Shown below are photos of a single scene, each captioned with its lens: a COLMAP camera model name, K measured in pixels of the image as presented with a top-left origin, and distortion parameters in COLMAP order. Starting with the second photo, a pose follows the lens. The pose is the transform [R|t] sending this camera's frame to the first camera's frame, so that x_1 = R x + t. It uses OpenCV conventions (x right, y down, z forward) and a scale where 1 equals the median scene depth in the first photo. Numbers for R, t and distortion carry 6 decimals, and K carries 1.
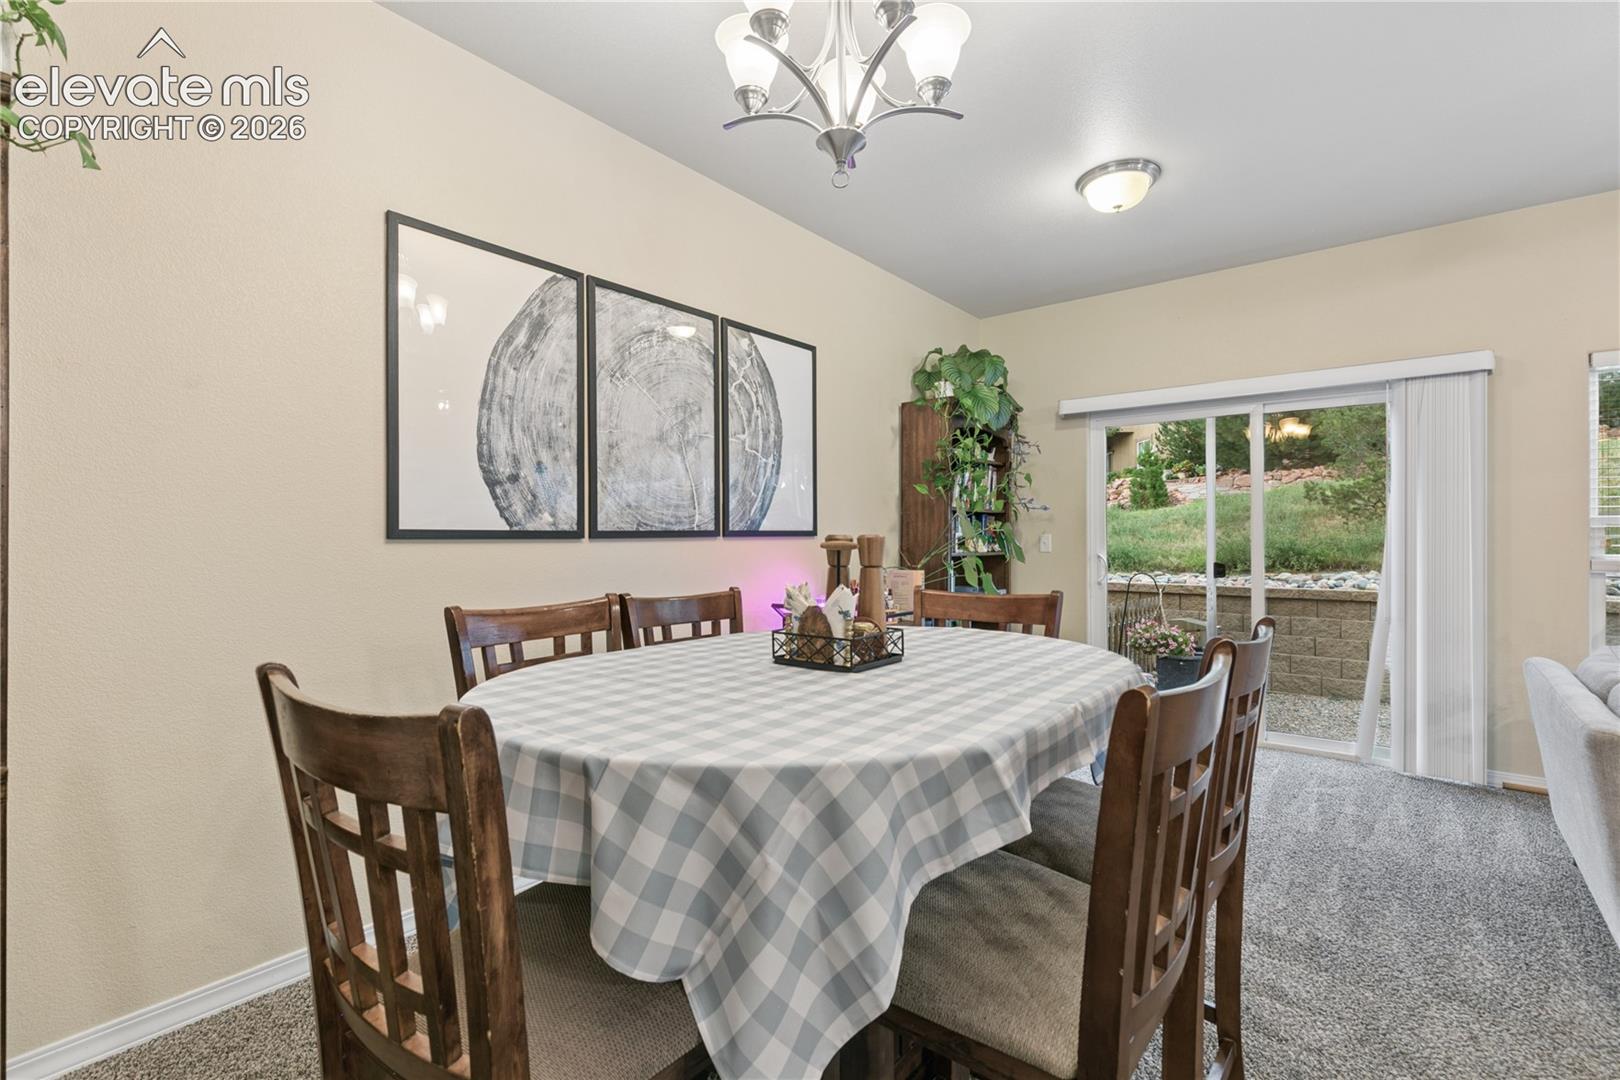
lens RADIAL K [[726.8, 0, 808.1], [0, 726.8, 542.7], [0, 0, 1]] dist [0.005830, -0.000552]
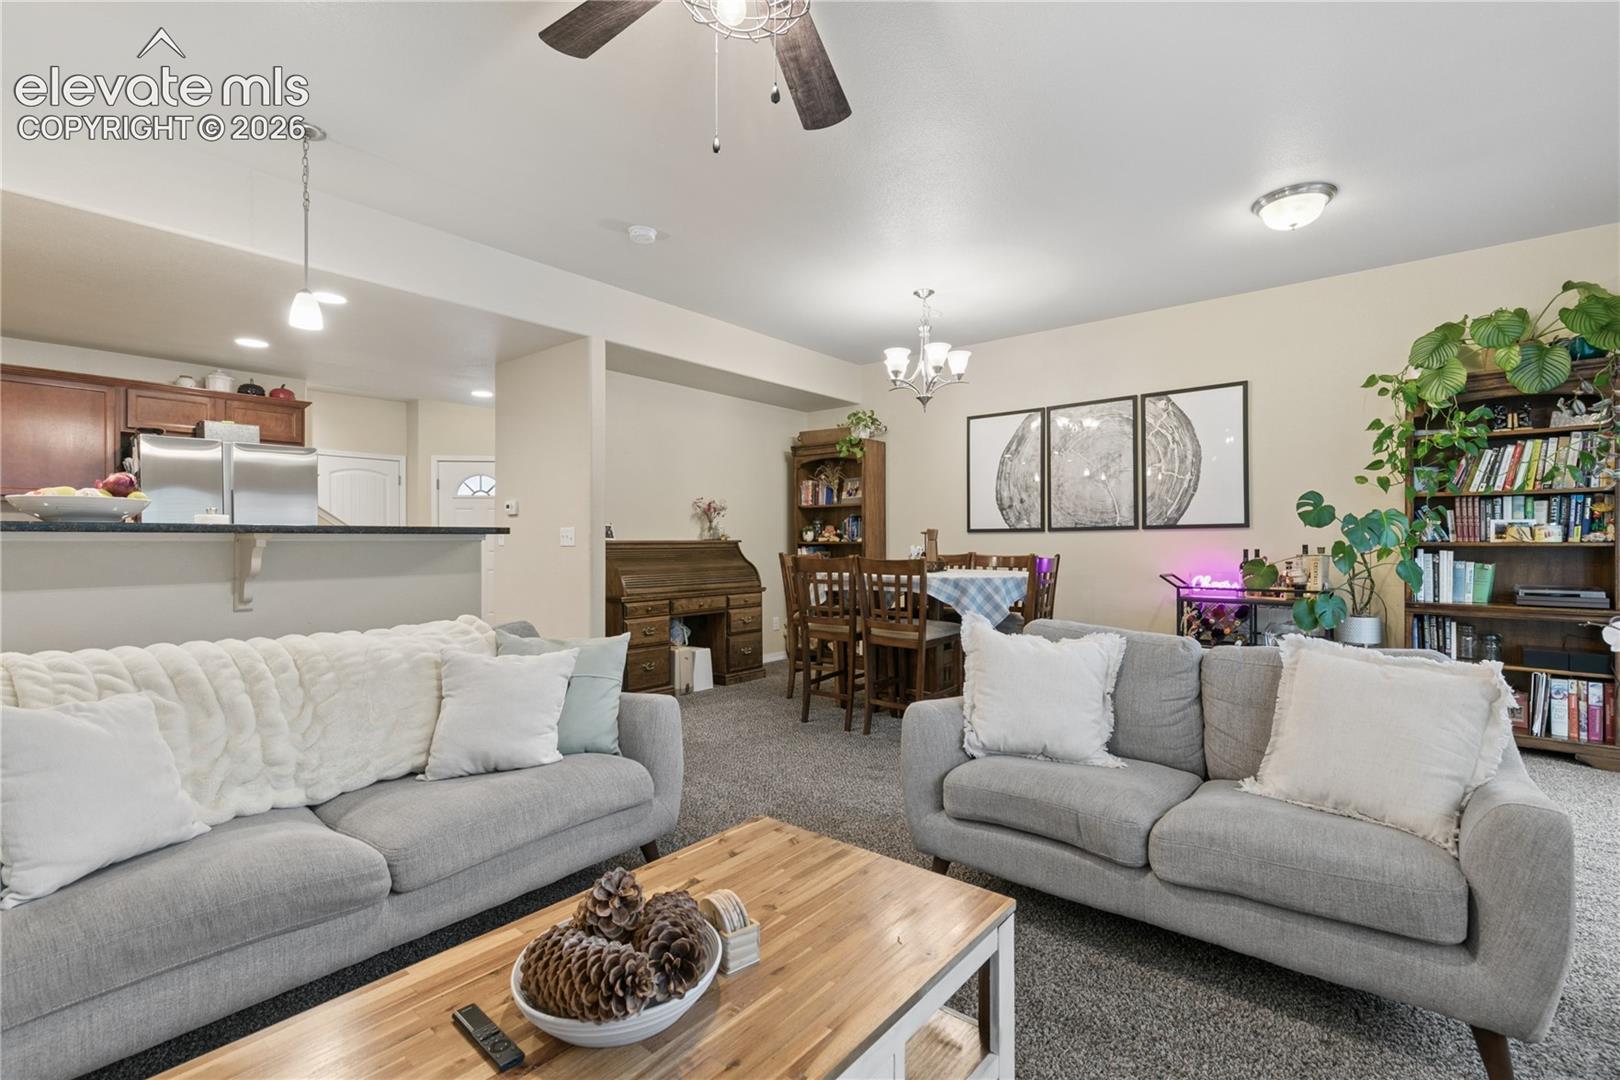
lens RADIAL K [[726.8, 0, 811.2], [0, 726.8, 543.7], [0, 0, 1]] dist [0.005830, -0.000552]
pose [[0.000255, 0.004785, -0.999989, 1.530524], [-0.001905, 0.999987, 0.004784, 0.017518], [0.999998, 0.001903, 0.000264, 0.267340]]
